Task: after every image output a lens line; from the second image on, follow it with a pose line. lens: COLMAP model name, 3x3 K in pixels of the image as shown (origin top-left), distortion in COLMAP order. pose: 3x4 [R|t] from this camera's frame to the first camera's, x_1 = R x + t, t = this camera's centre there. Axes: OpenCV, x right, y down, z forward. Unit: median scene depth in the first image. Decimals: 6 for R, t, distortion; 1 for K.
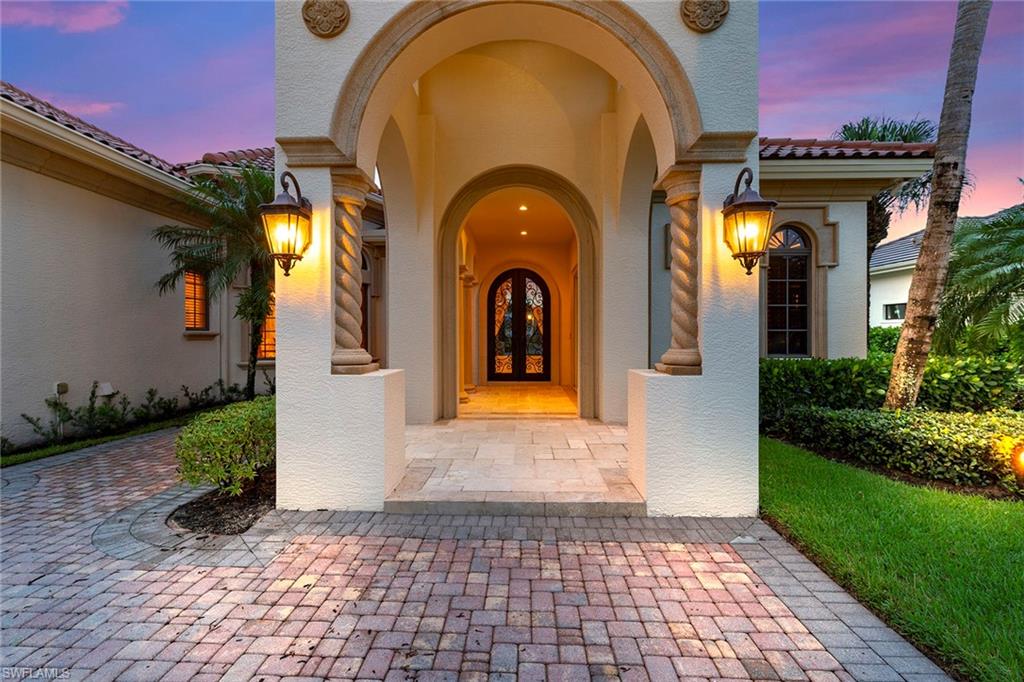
lens RADIAL K [[466.3, 0, 507.4], [0, 466.3, 346.1], [0, 0, 1]] dist [0.000889, 0.000724]
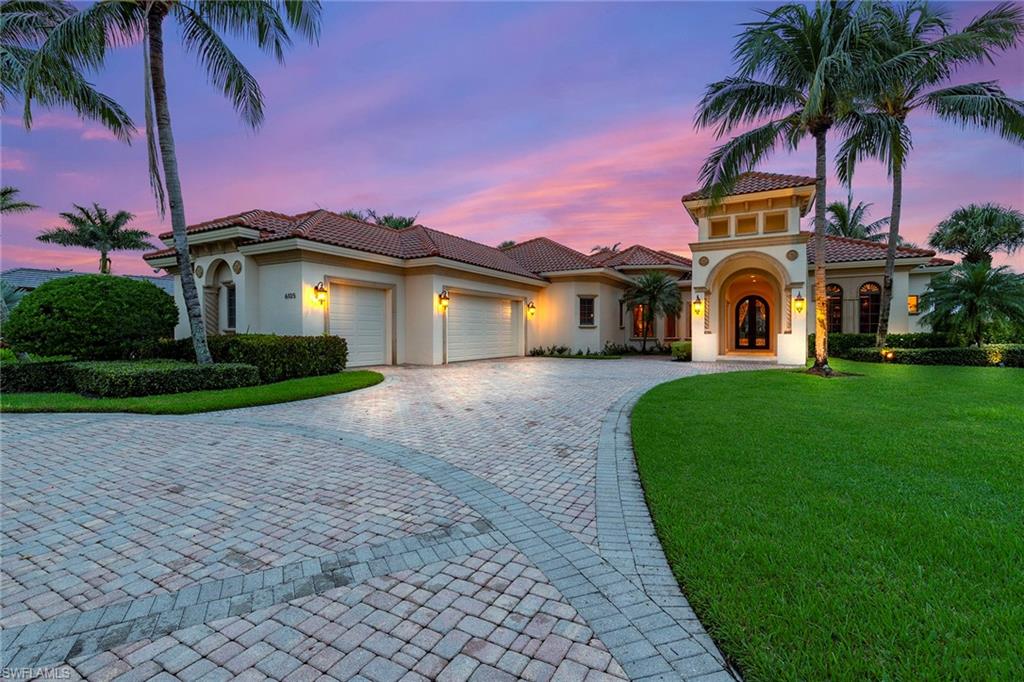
lens RADIAL K [[466.3, 0, 507.4], [0, 466.3, 346.1], [0, 0, 1]] dist [0.000889, 0.000724]
pose [[0.886693, 0.011362, -0.462218, 0.040891], [-0.009178, 0.999934, 0.006972, 0.114533], [0.462267, -0.001940, 0.886739, -2.853106]]
